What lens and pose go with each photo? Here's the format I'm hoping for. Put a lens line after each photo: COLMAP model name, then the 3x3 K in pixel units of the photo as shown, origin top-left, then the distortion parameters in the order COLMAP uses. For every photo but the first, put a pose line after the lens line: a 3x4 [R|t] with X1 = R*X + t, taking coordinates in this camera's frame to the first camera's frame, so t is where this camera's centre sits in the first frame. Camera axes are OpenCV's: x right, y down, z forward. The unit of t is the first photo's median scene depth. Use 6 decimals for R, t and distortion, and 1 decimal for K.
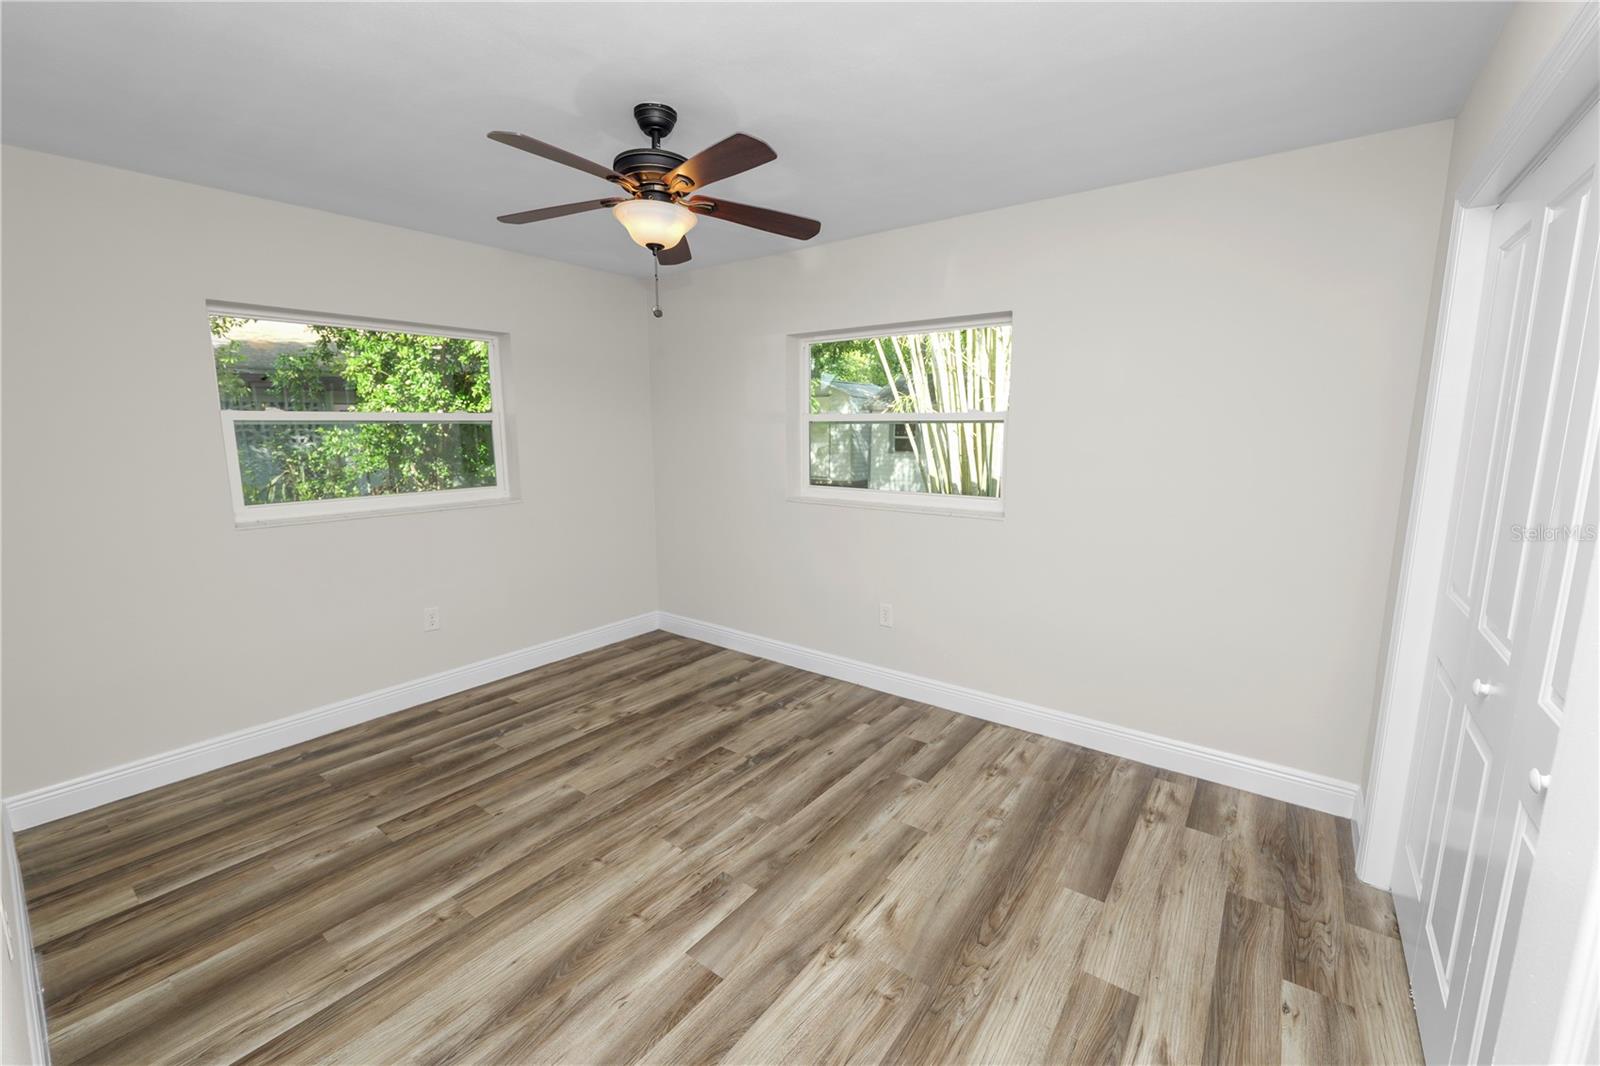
lens RADIAL K [[651.5, 0, 796.3], [0, 651.5, 531.5], [0, 0, 1]] dist [-0.013198, 0.000415]
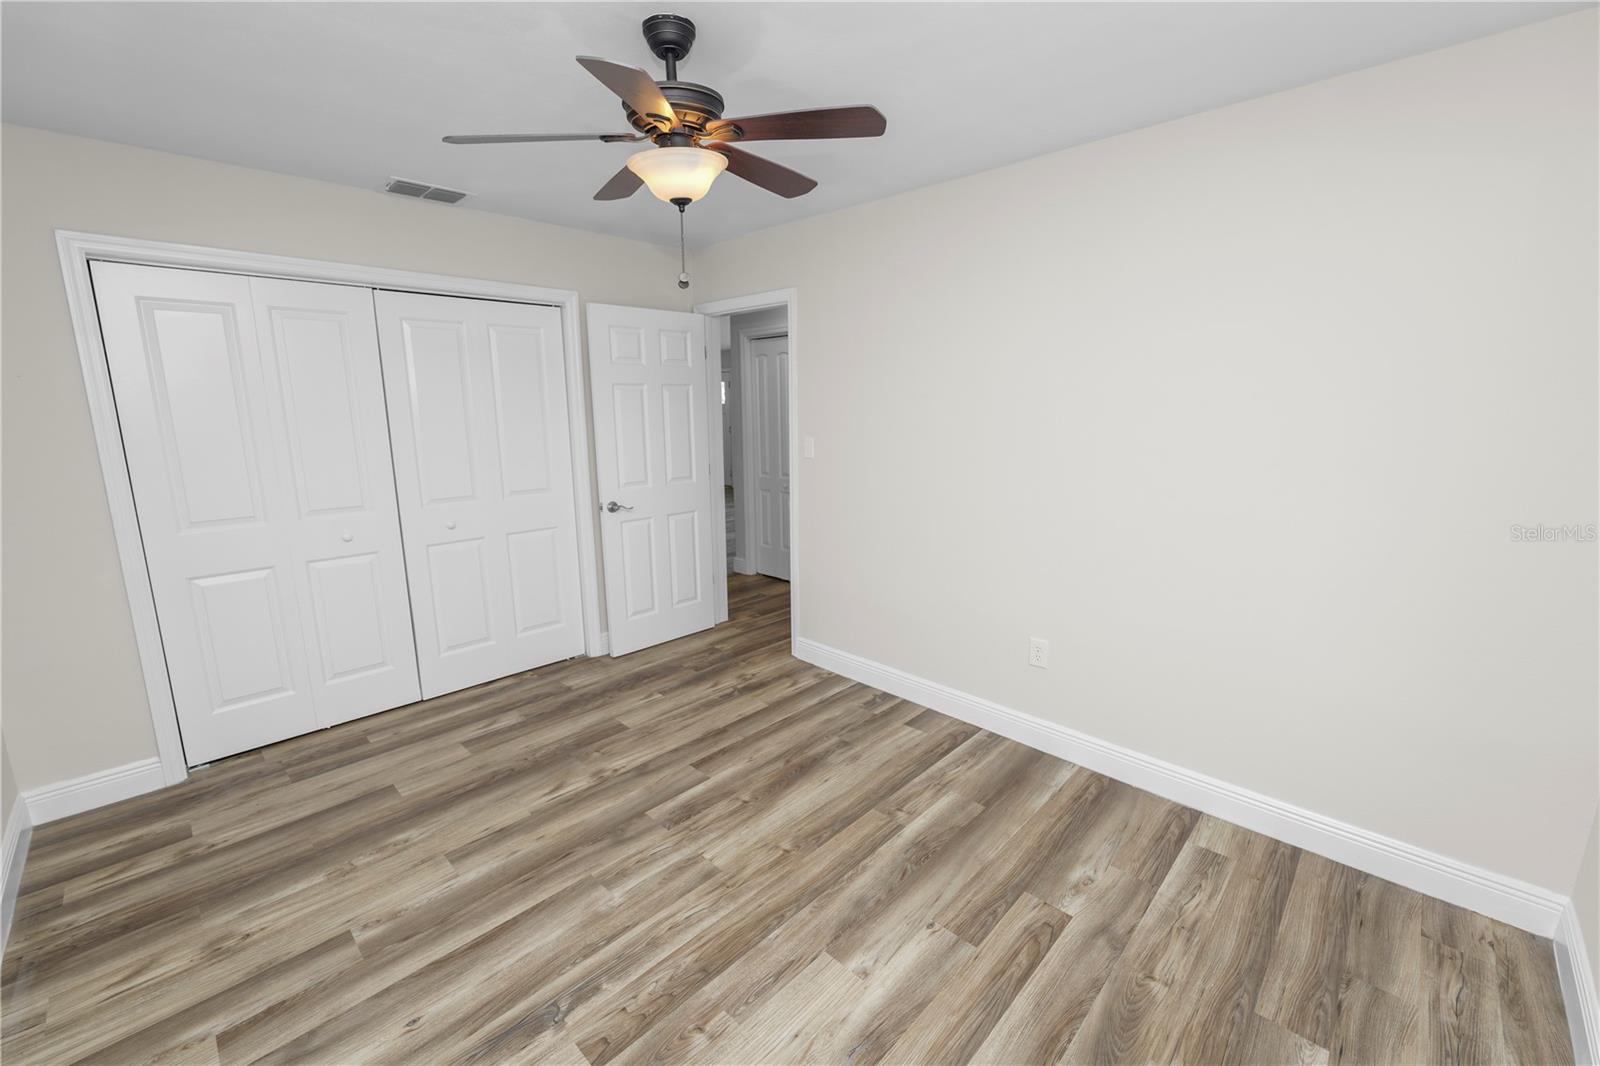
lens RADIAL K [[651.5, 0, 796.3], [0, 651.5, 531.5], [0, 0, 1]] dist [-0.013198, 0.000415]
pose [[-0.992460, -0.014788, 0.121671, -0.417756], [0.028114, 0.938760, 0.343423, -0.285700], [-0.119299, 0.344254, -0.931266, 1.687539]]
